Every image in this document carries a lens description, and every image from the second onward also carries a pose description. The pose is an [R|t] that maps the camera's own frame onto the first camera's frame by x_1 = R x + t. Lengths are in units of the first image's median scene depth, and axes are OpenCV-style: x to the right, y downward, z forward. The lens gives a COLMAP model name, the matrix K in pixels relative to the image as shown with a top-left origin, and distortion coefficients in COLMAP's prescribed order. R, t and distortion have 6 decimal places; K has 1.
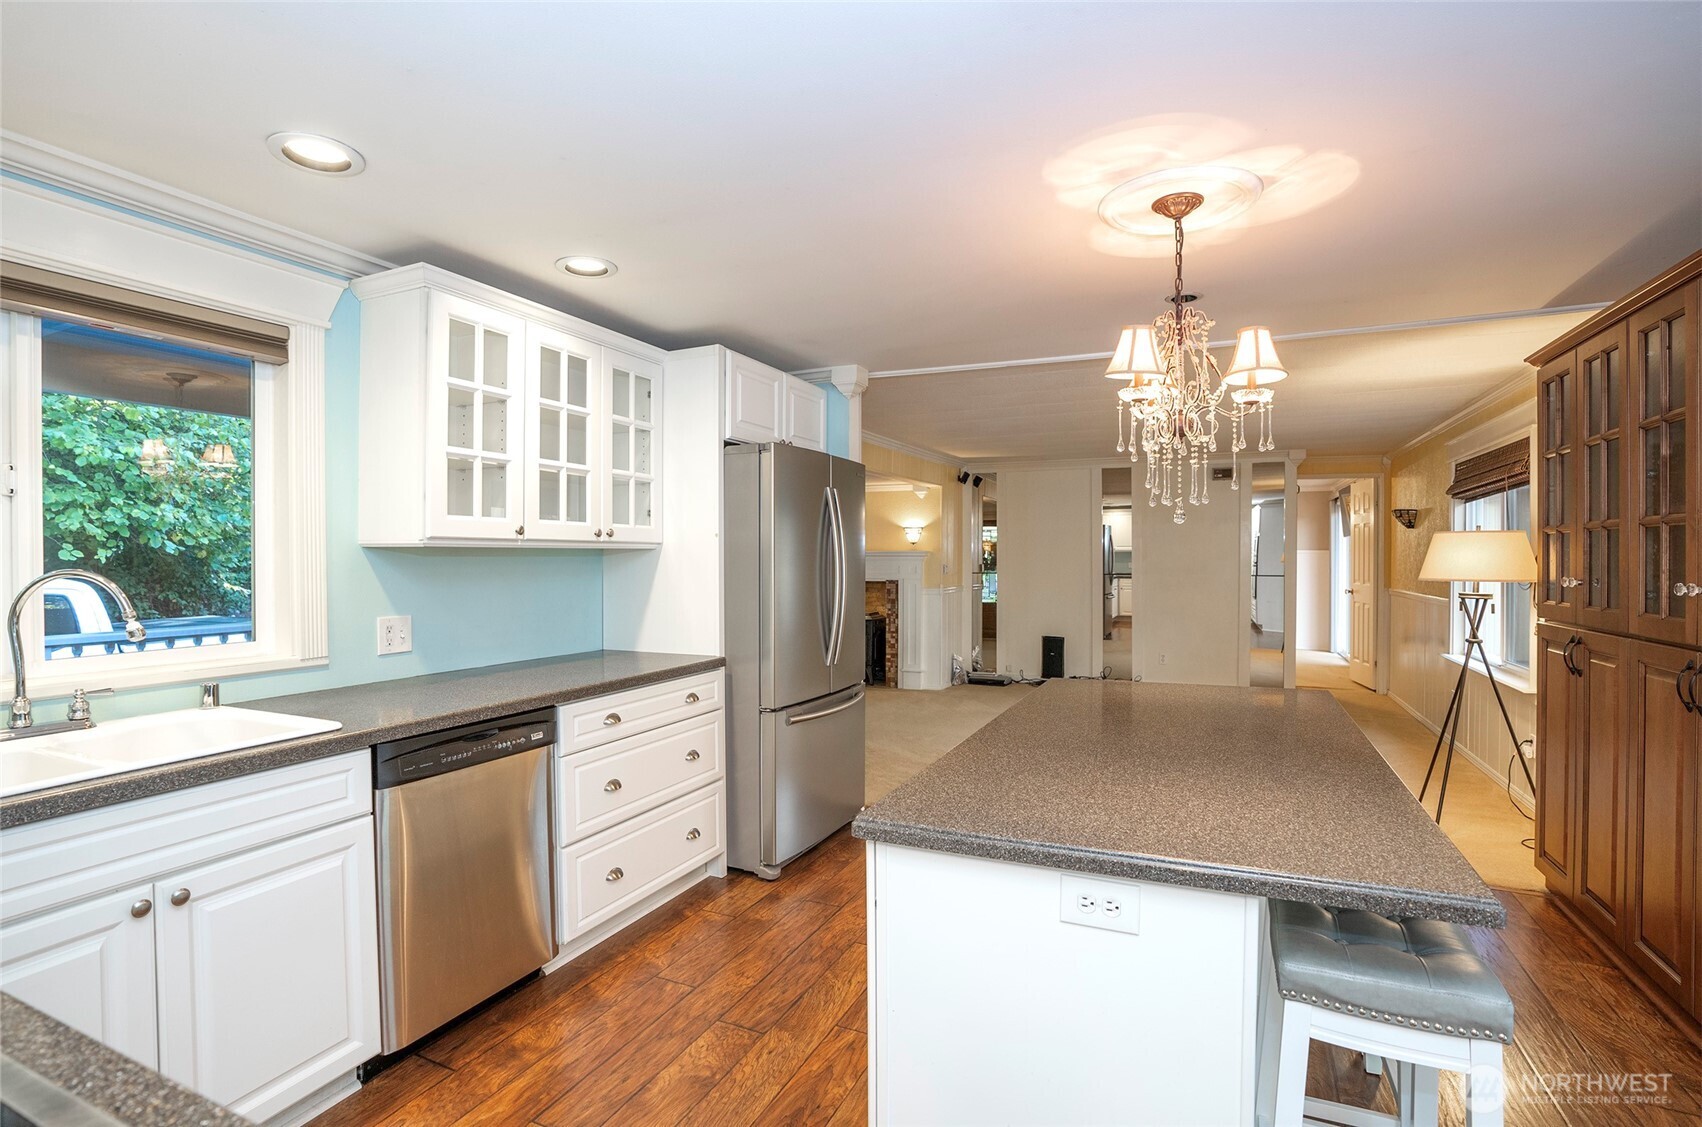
lens RADIAL K [[814.4, 0, 847.6], [0, 814.4, 539.4], [0, 0, 1]] dist [0.032661, 0.000224]
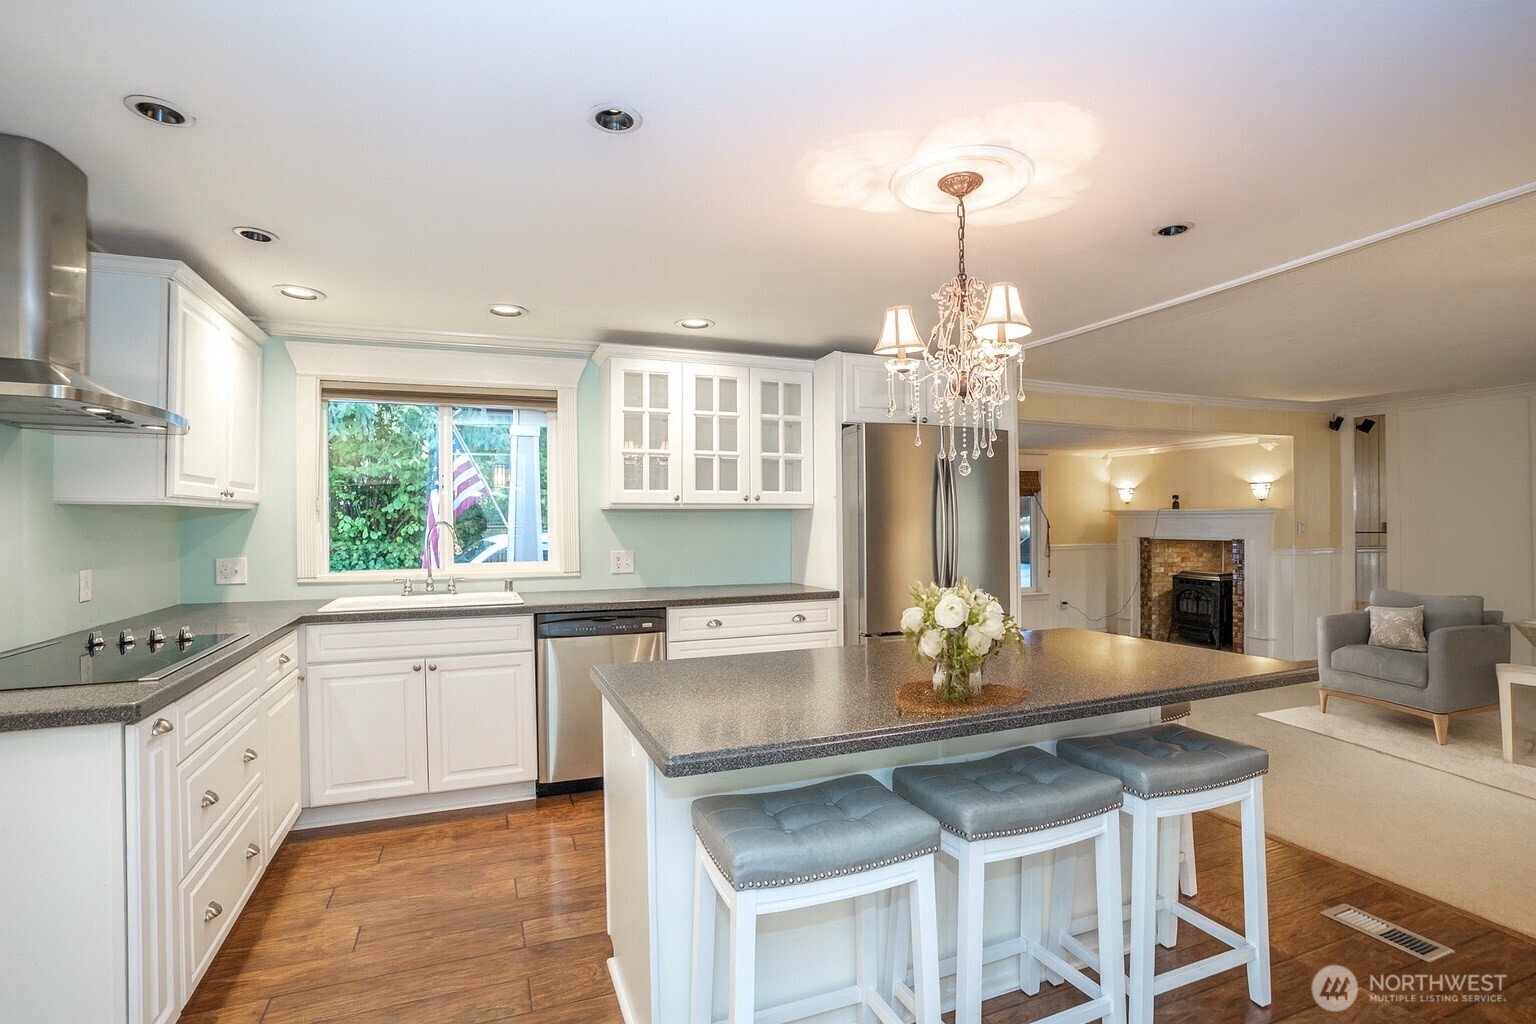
lens RADIAL K [[739.0, 0, 810.7], [0, 739.0, 518.7], [0, 0, 1]] dist [0.003157, 0.000088]
pose [[0.764008, -0.009495, -0.645137, 0.702325], [0.021154, 0.999723, 0.010338, 0.019124], [0.644860, -0.021545, 0.763997, 0.087718]]
